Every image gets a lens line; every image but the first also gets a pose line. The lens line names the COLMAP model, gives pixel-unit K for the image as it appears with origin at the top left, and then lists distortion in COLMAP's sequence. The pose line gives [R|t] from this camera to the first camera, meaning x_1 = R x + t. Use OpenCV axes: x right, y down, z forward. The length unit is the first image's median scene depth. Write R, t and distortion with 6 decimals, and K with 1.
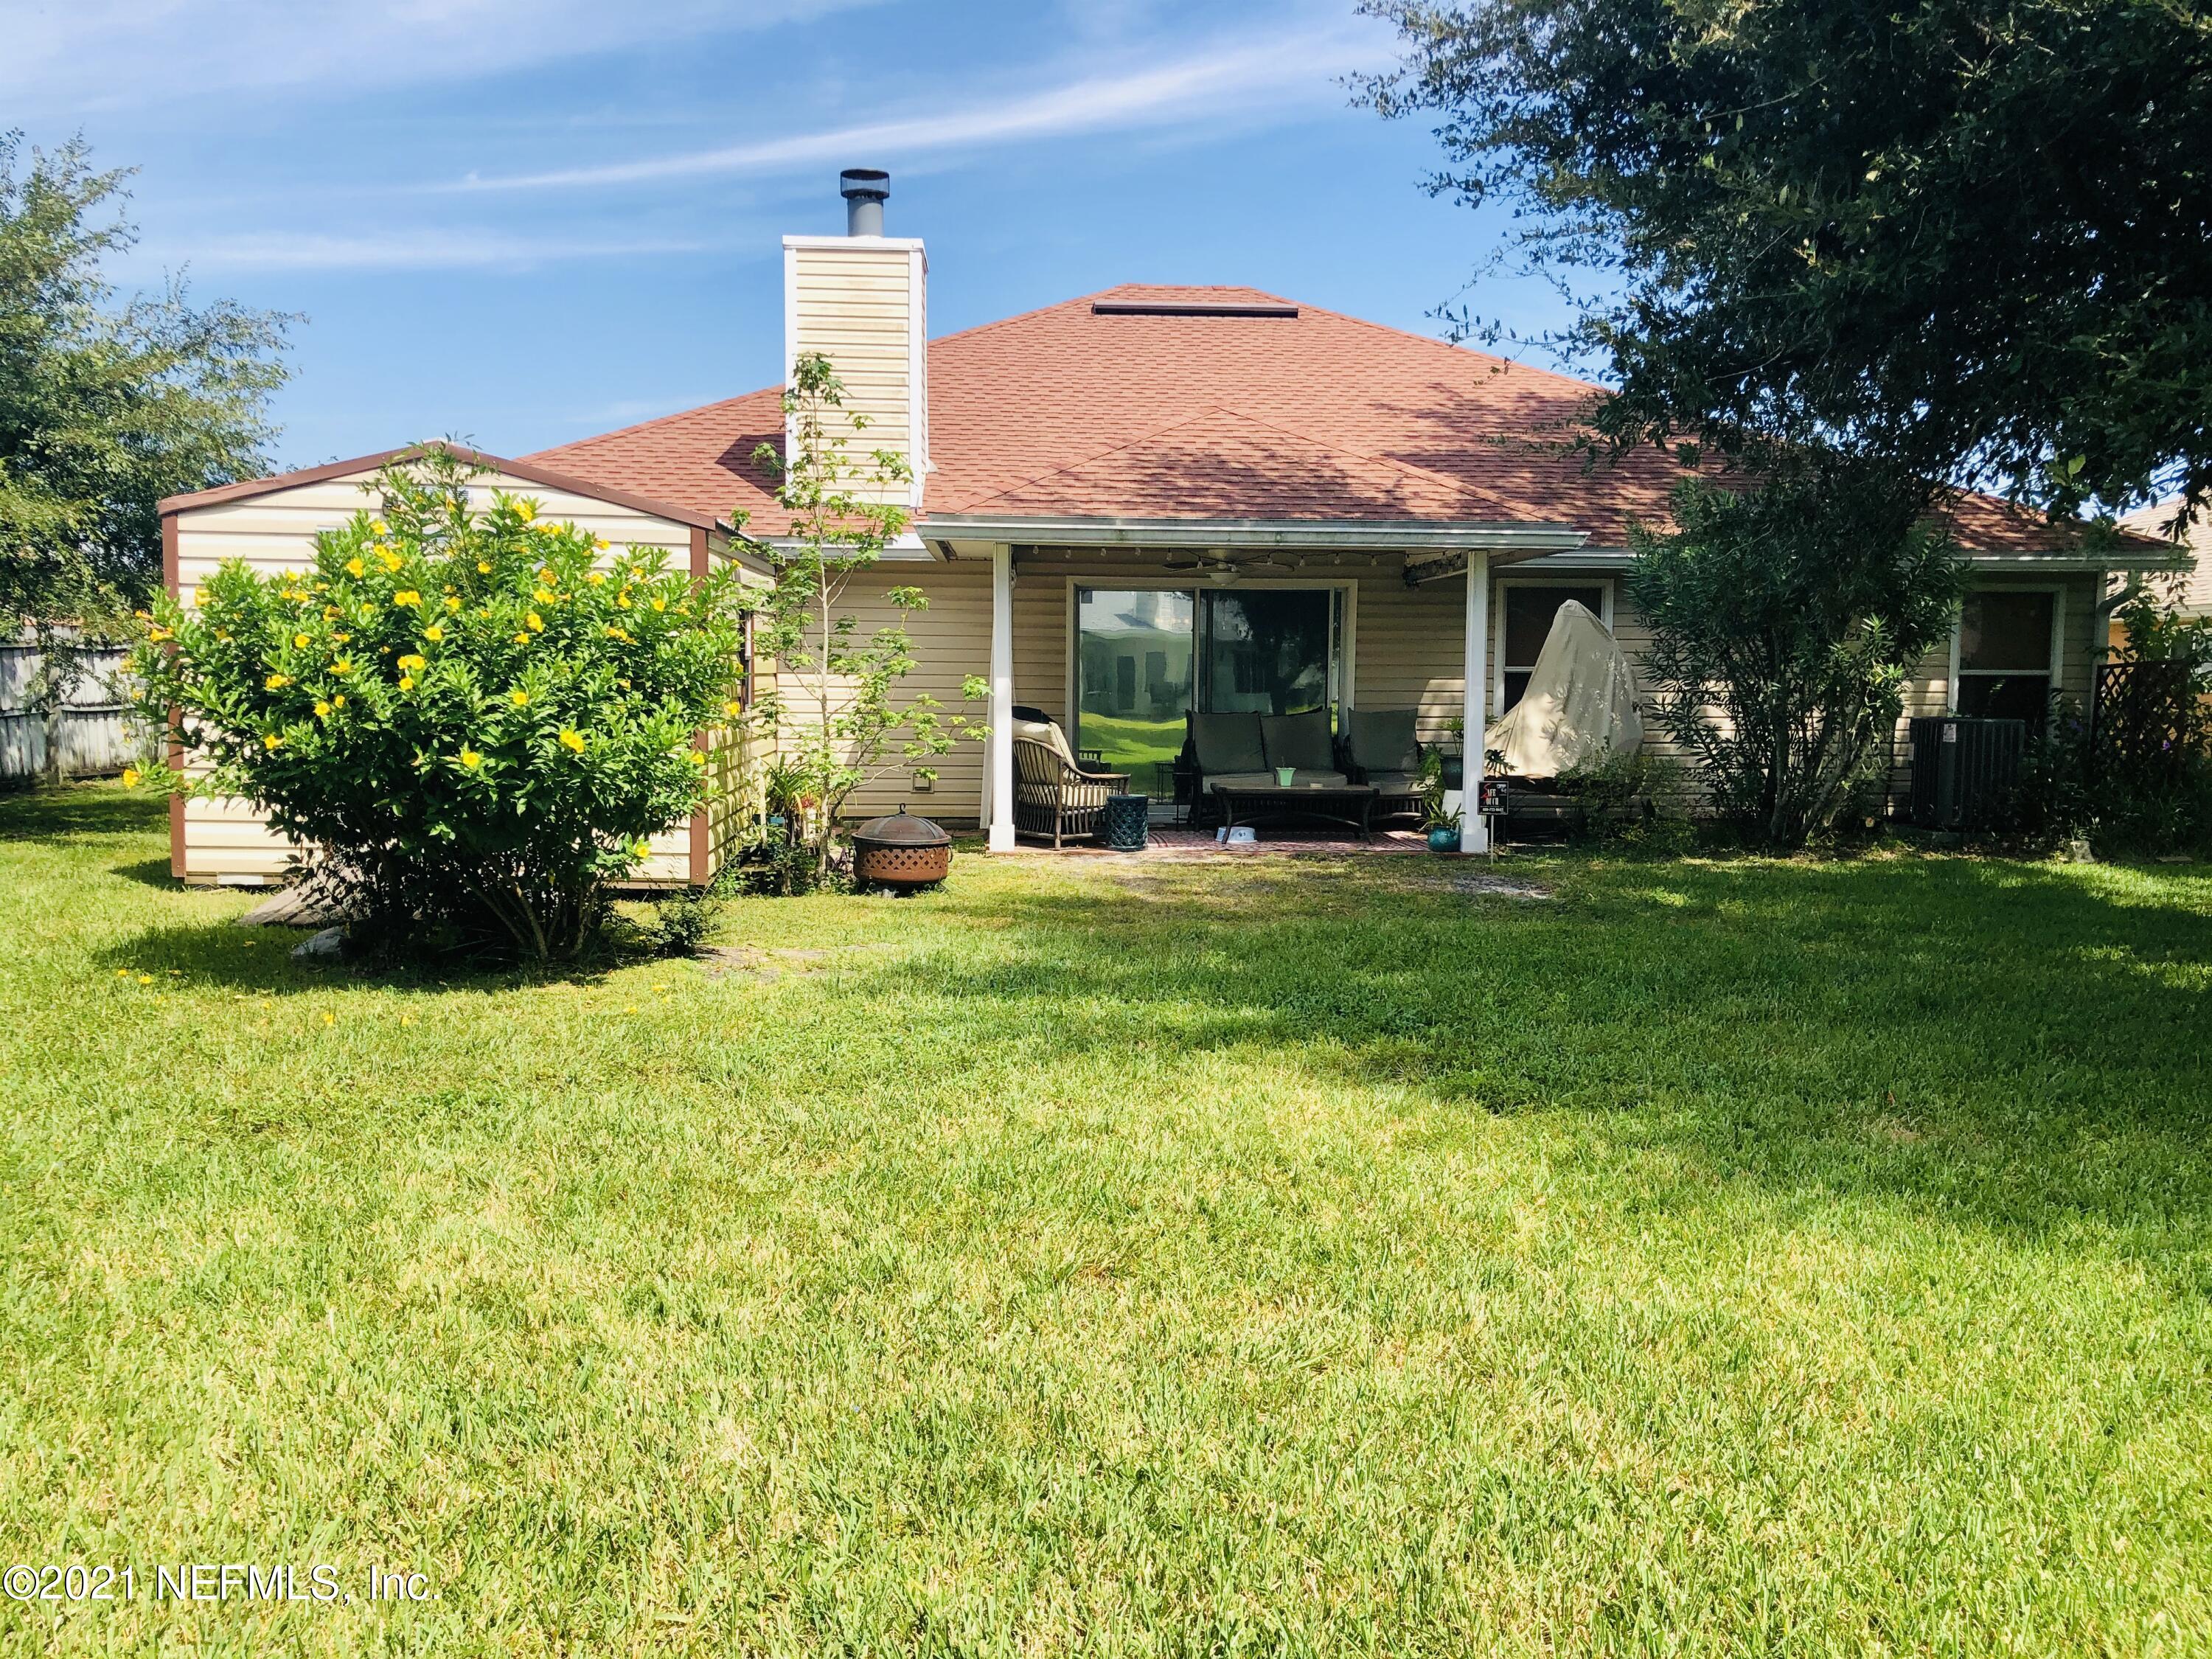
lens RADIAL K [[1829.2, 0, 1106.0], [0, 1829.2, 829.5], [0, 0, 1]] dist [0.025148, -0.012735]
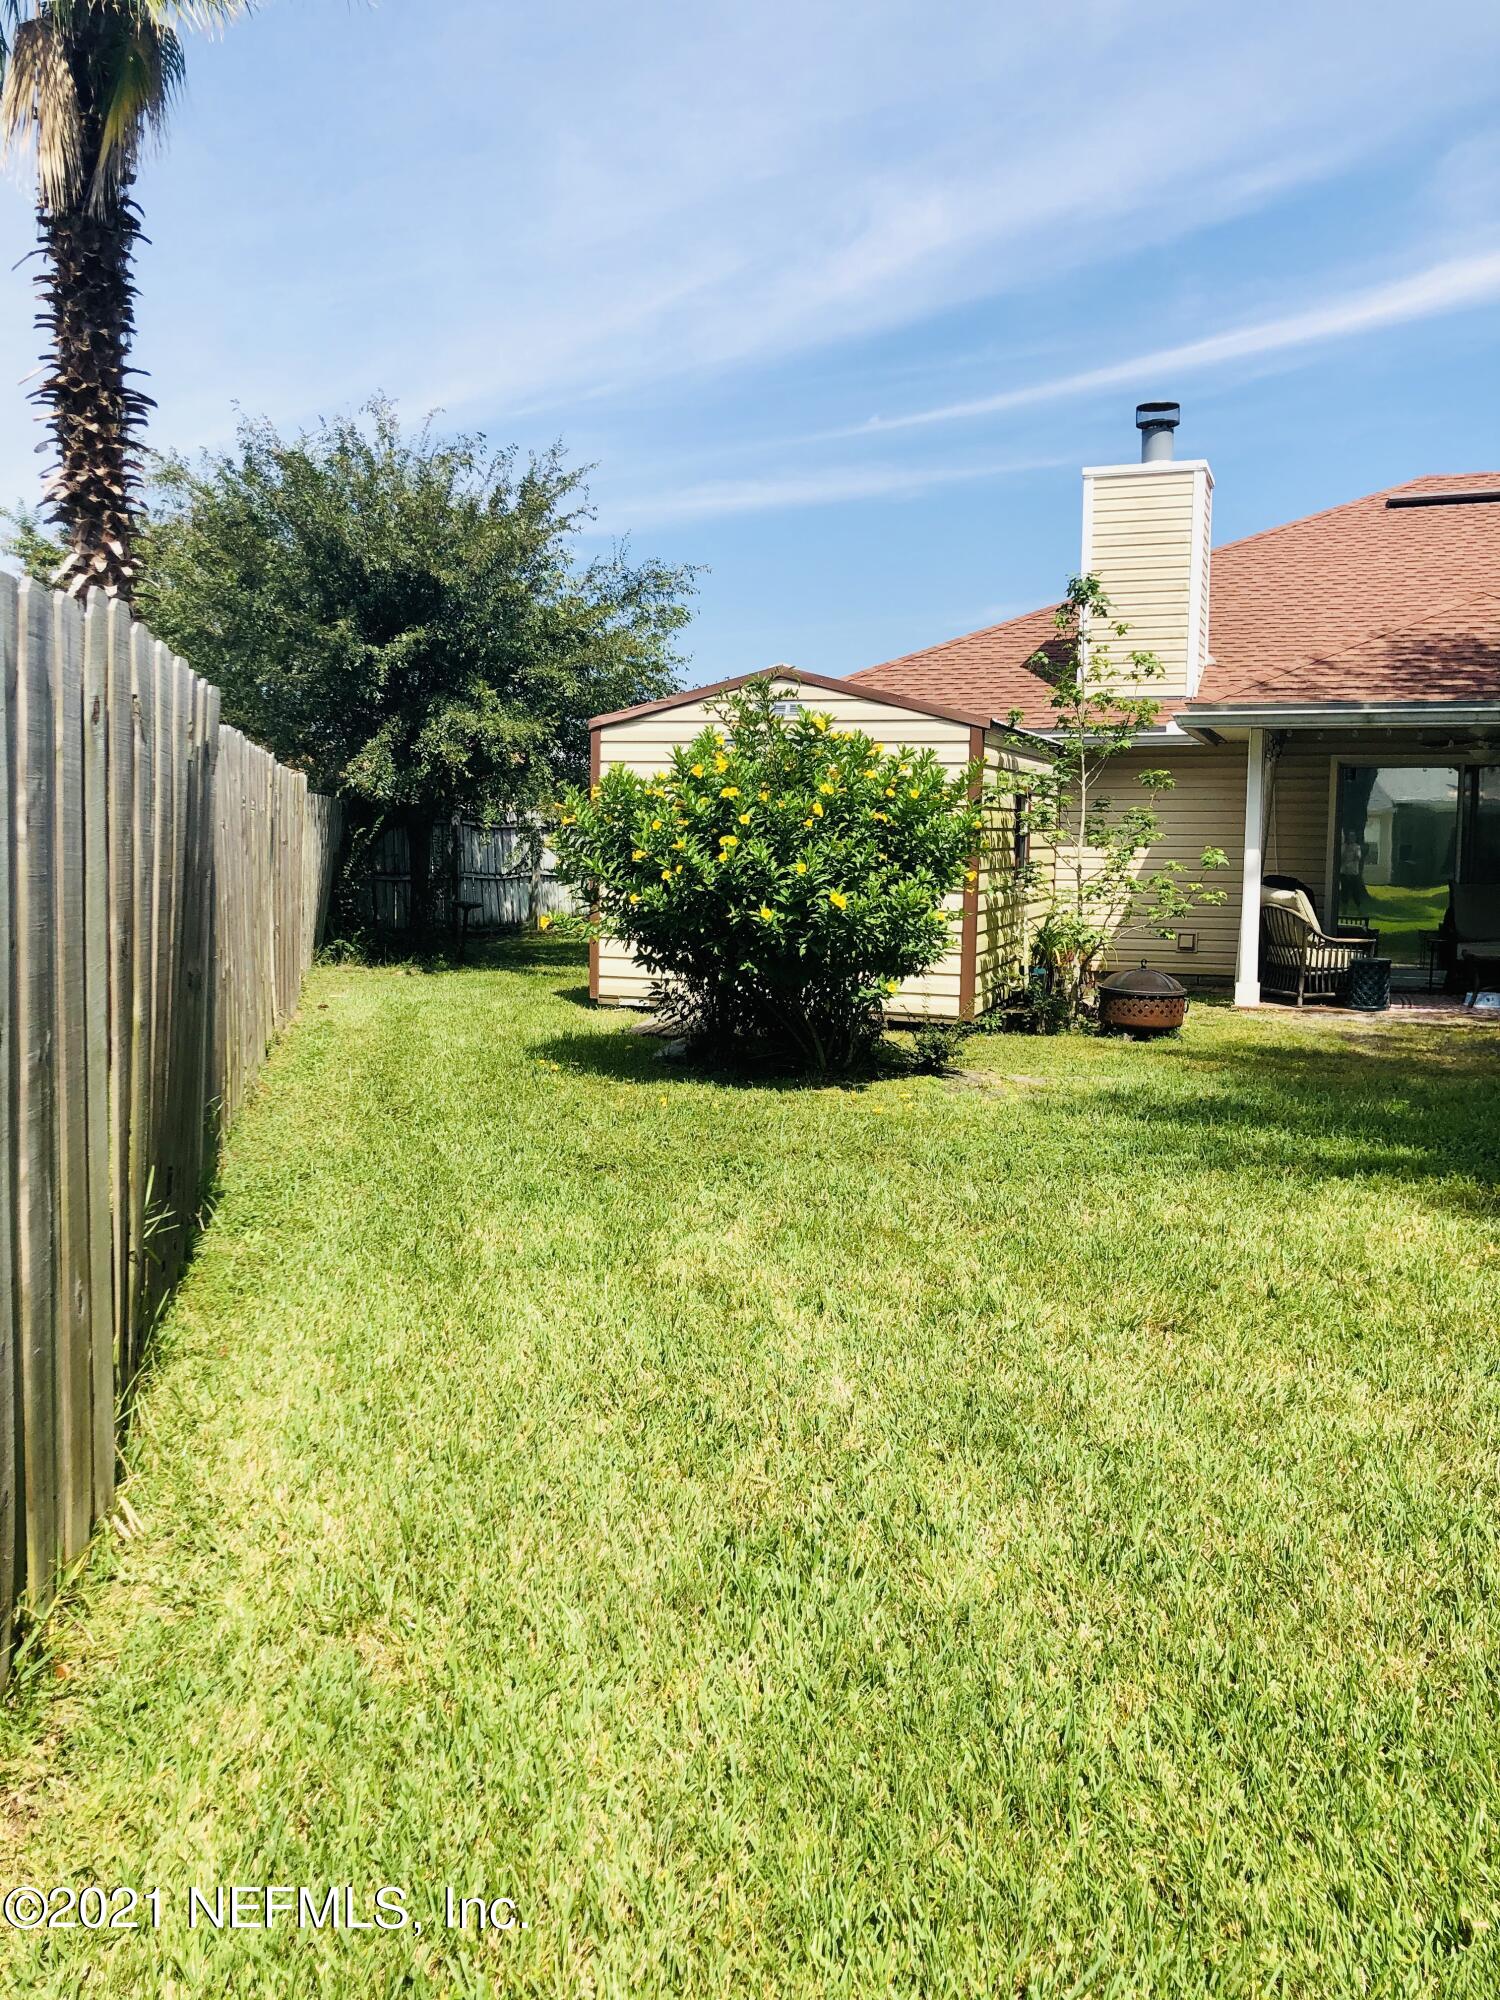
lens RADIAL K [[1739.3, 0, 748.0], [0, 1739.3, 973.4], [0, 0, 1]] dist [0.273221, -0.838624]
pose [[0.911813, 0.031212, -0.409418, 0.126597], [-0.035825, 0.999352, -0.003599, 0.008160], [0.409041, 0.017949, 0.912340, -0.125380]]
